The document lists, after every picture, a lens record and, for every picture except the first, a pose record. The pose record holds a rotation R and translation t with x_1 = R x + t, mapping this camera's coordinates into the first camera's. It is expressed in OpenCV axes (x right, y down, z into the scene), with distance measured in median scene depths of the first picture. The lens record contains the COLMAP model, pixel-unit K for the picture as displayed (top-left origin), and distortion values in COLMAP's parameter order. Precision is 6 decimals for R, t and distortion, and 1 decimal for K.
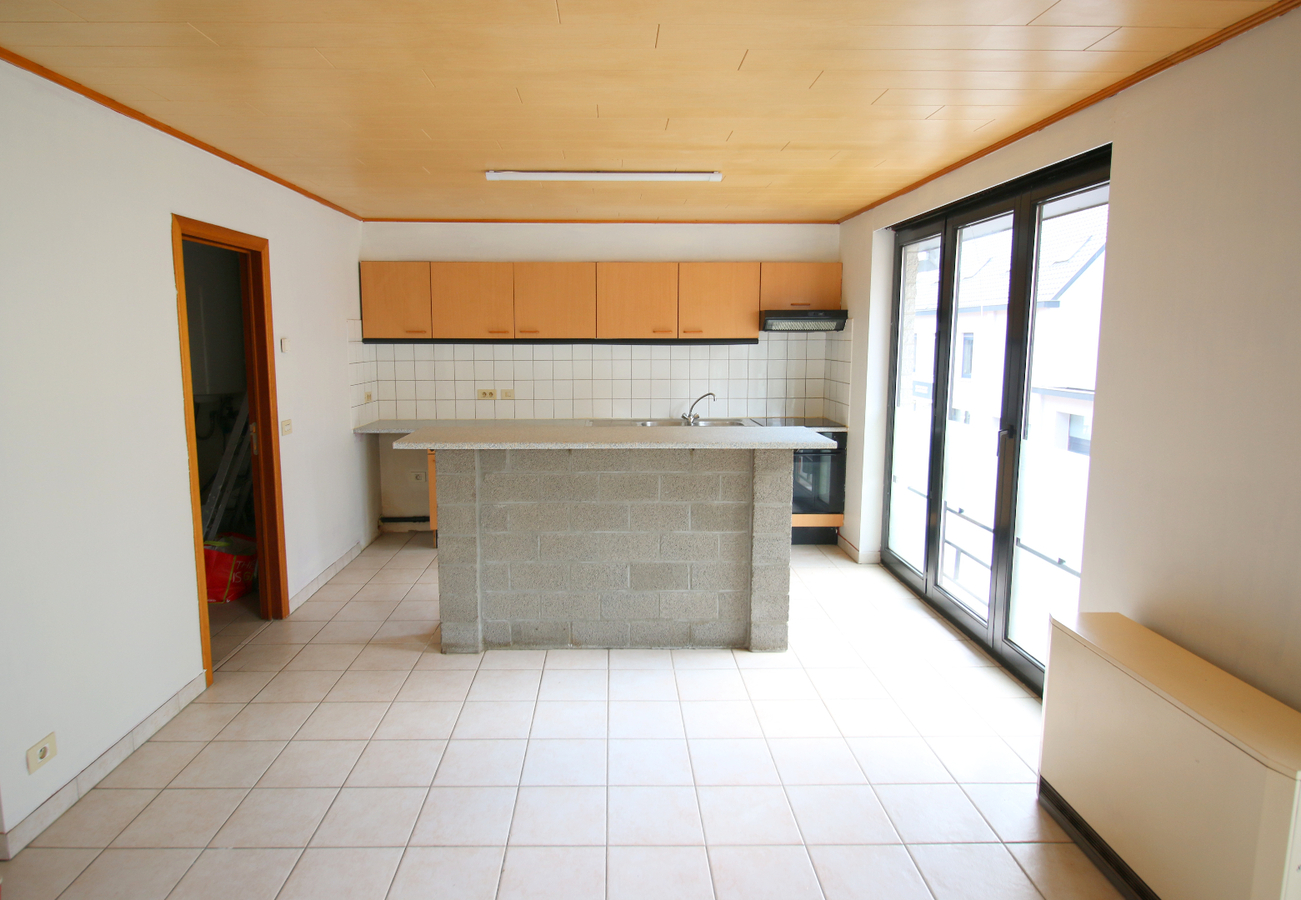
lens RADIAL K [[762.6, 0, 623.0], [0, 762.6, 442.2], [0, 0, 1]] dist [-0.000249, -0.000025]
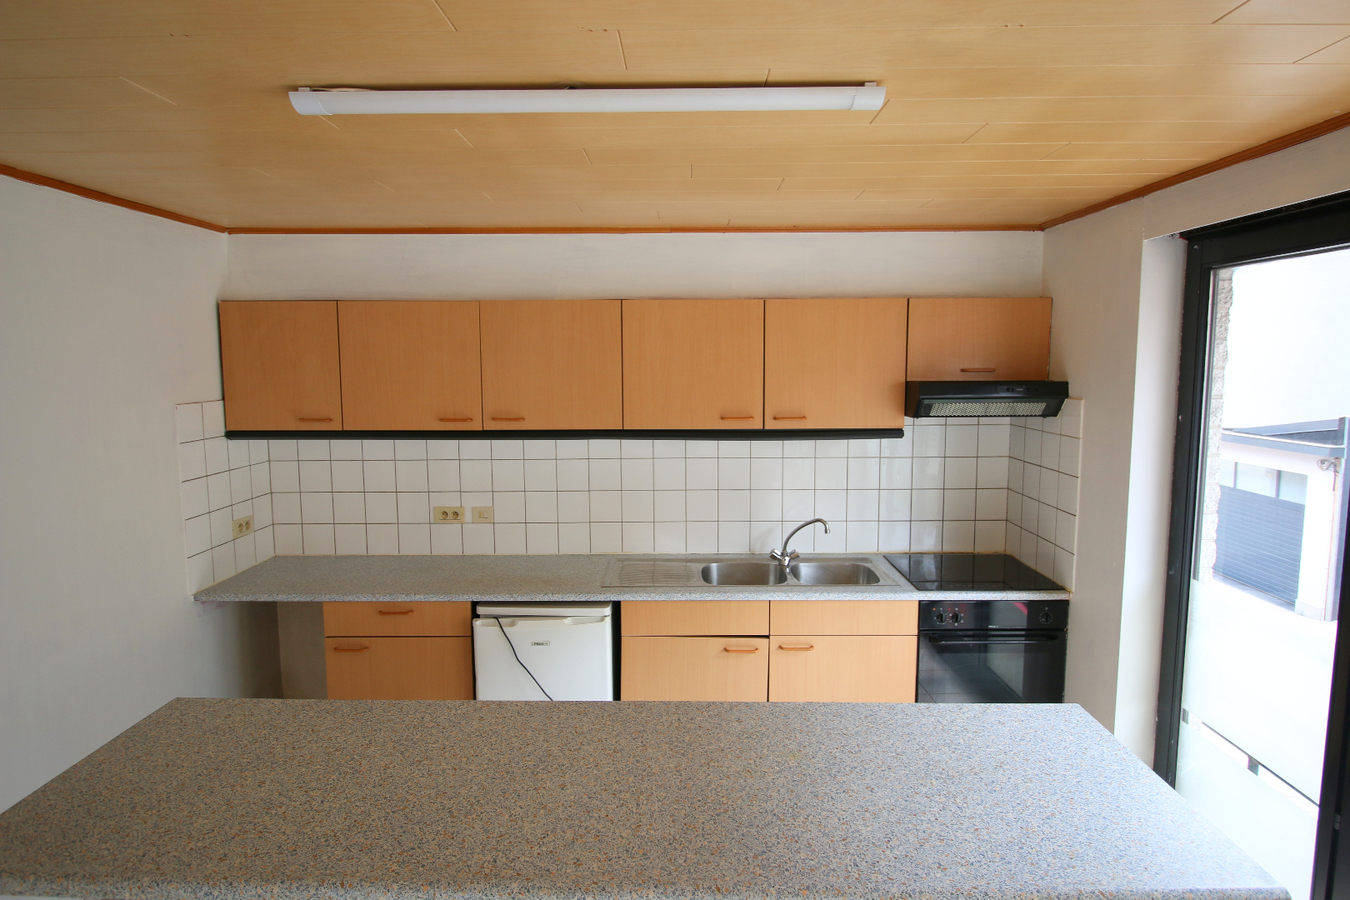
lens RADIAL K [[773.9, 0, 675.0], [0, 773.9, 450.0], [0, 0, 1]] dist [-0.001698, -0.000652]
pose [[0.999502, -0.000204, -0.031565, 0.023397], [-0.000543, 0.999720, -0.023637, -0.106723], [0.031561, 0.023643, 0.999222, 0.412299]]
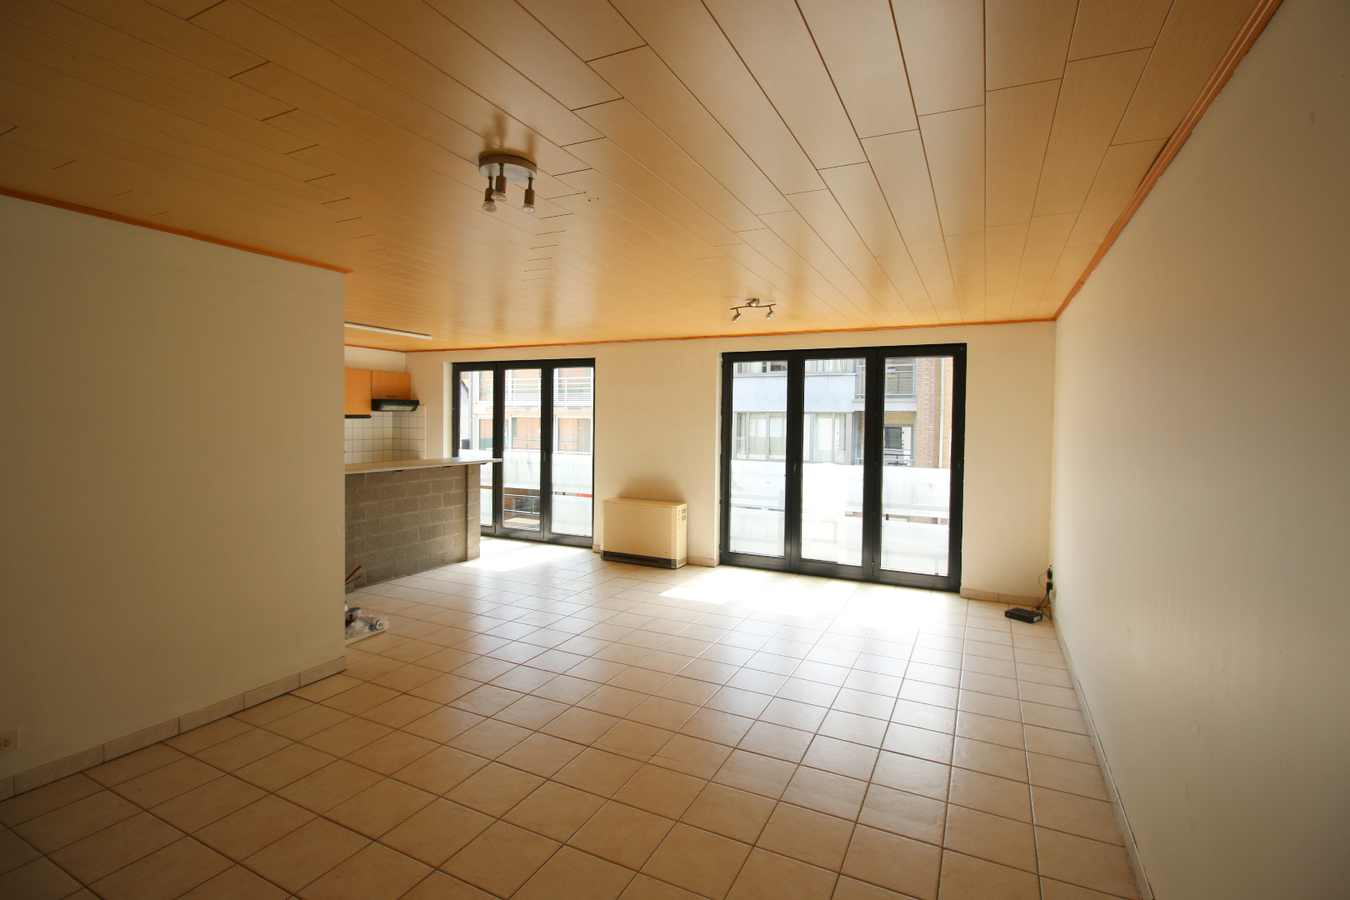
lens RADIAL K [[633.8, 0, 675.0], [0, 633.8, 450.0], [0, 0, 1]] dist [-0.000515, -0.000029]
pose [[0.465103, -0.041220, 0.884297, -0.764369], [0.114763, 0.993293, -0.014060, 0.039458], [-0.877786, 0.108024, 0.466714, -0.248469]]
